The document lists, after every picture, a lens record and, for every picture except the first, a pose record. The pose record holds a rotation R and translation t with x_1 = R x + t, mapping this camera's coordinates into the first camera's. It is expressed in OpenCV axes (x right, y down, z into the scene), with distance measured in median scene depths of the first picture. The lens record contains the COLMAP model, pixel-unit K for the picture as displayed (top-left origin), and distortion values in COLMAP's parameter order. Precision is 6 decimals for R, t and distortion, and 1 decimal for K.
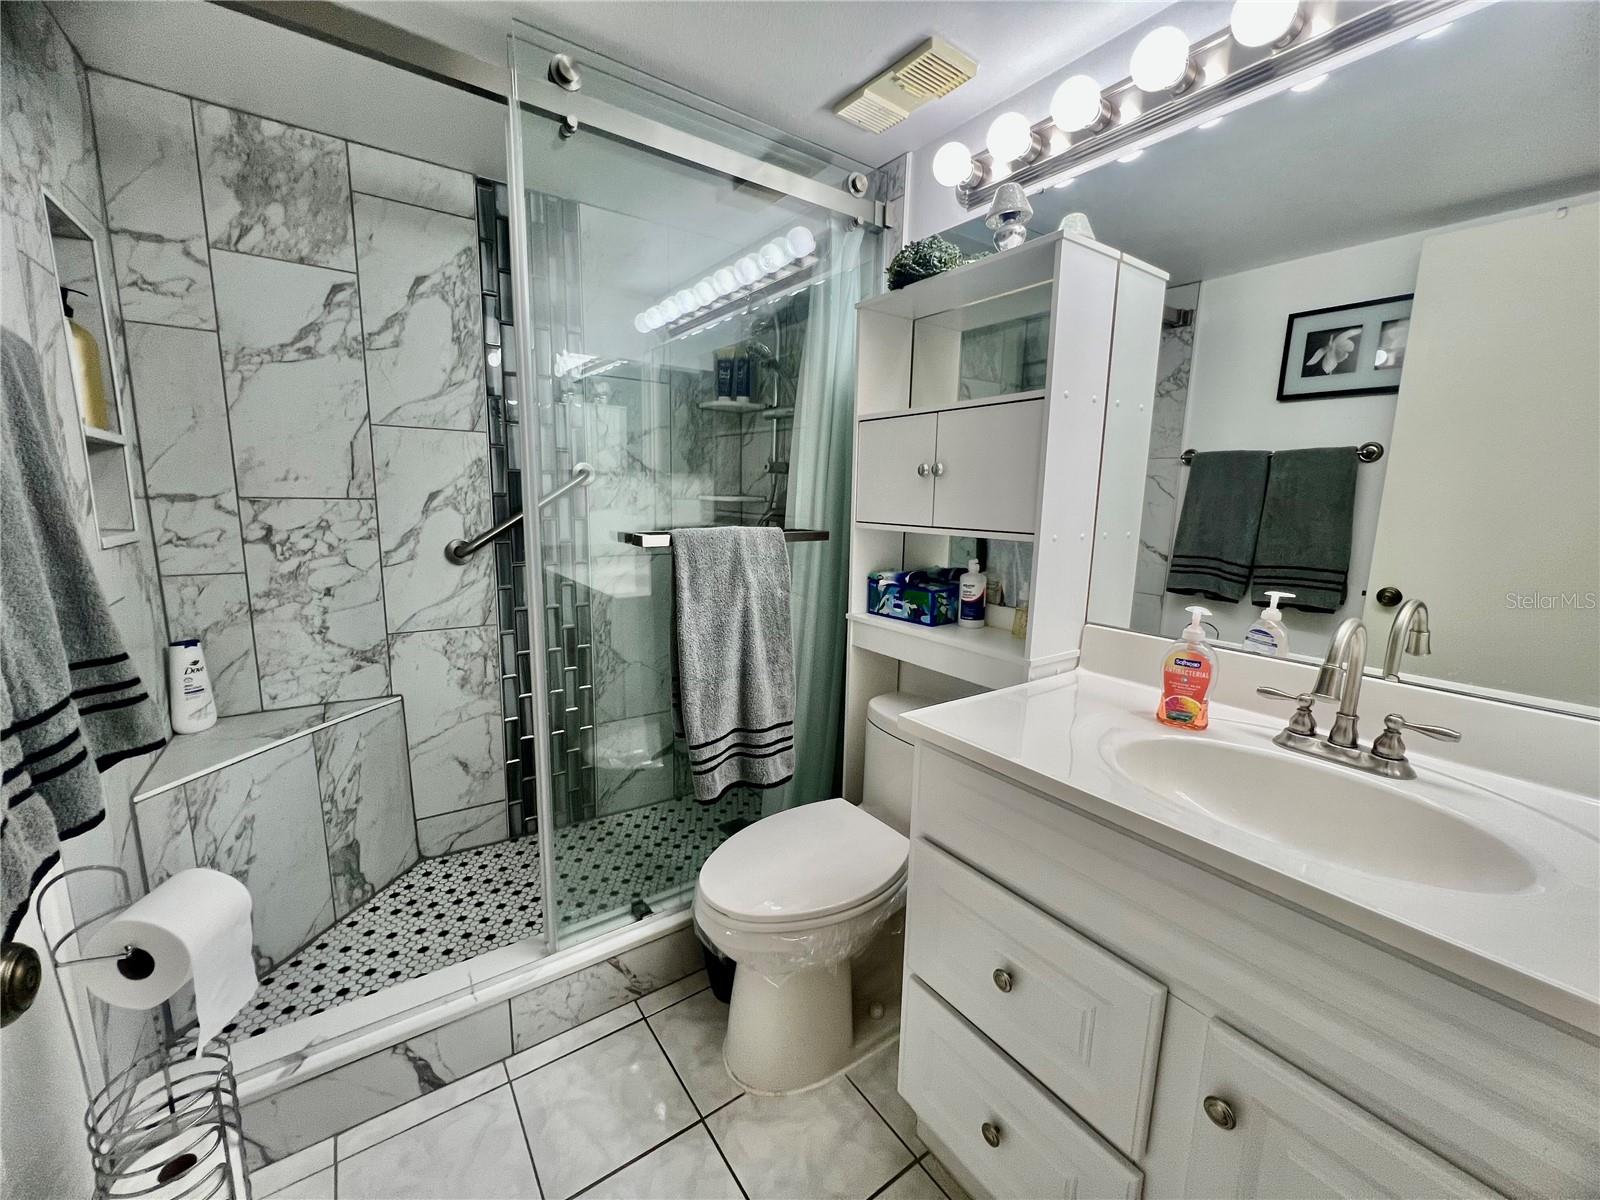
lens RADIAL K [[636.5, 0, 793.4], [0, 636.5, 596.6], [0, 0, 1]] dist [-0.002393, -0.000175]
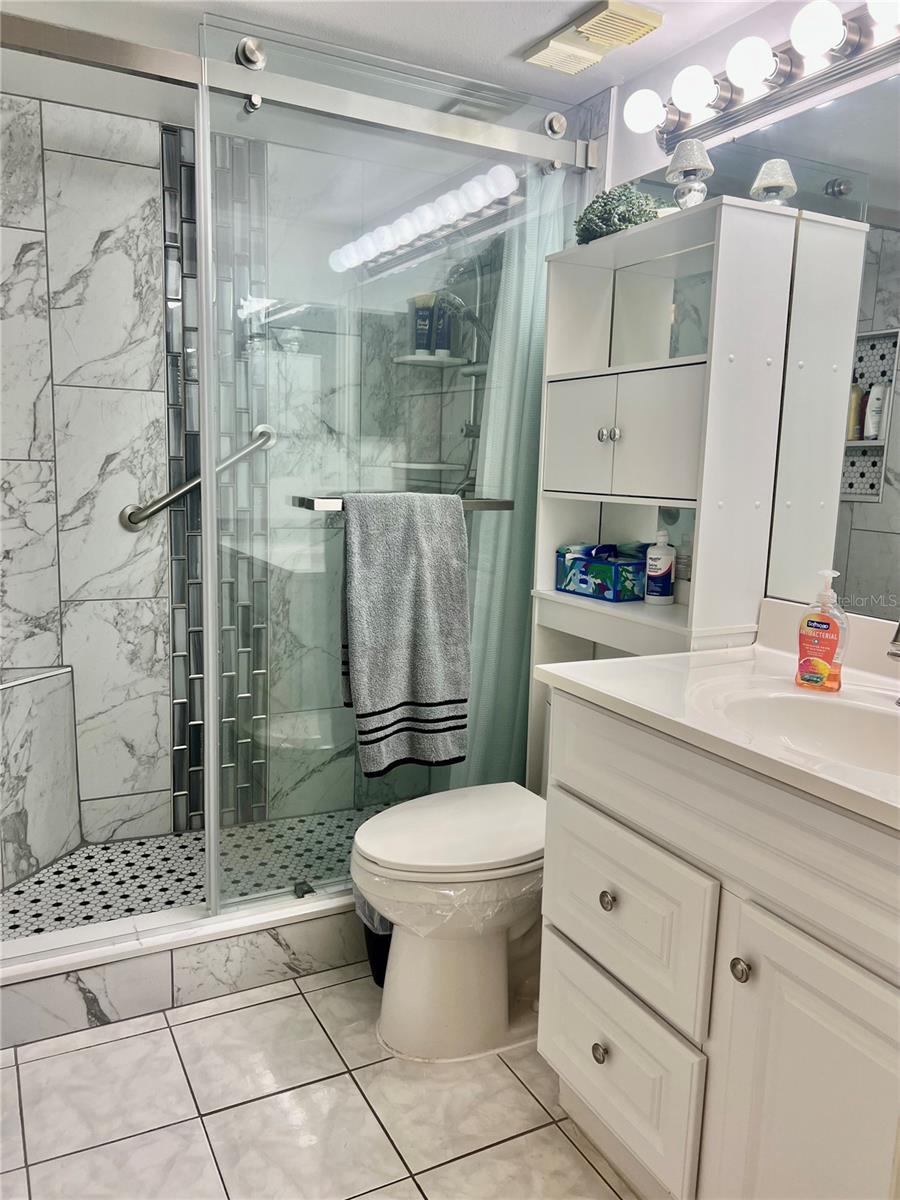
lens RADIAL K [[909.1, 0, 441.2], [0, 909.1, 603.2], [0, 0, 1]] dist [0.068392, -0.094332]
pose [[0.990417, 0.028851, -0.135065, 0.128771], [-0.030135, 0.999518, -0.007469, 0.058489], [0.134784, 0.011467, 0.990809, -0.319915]]
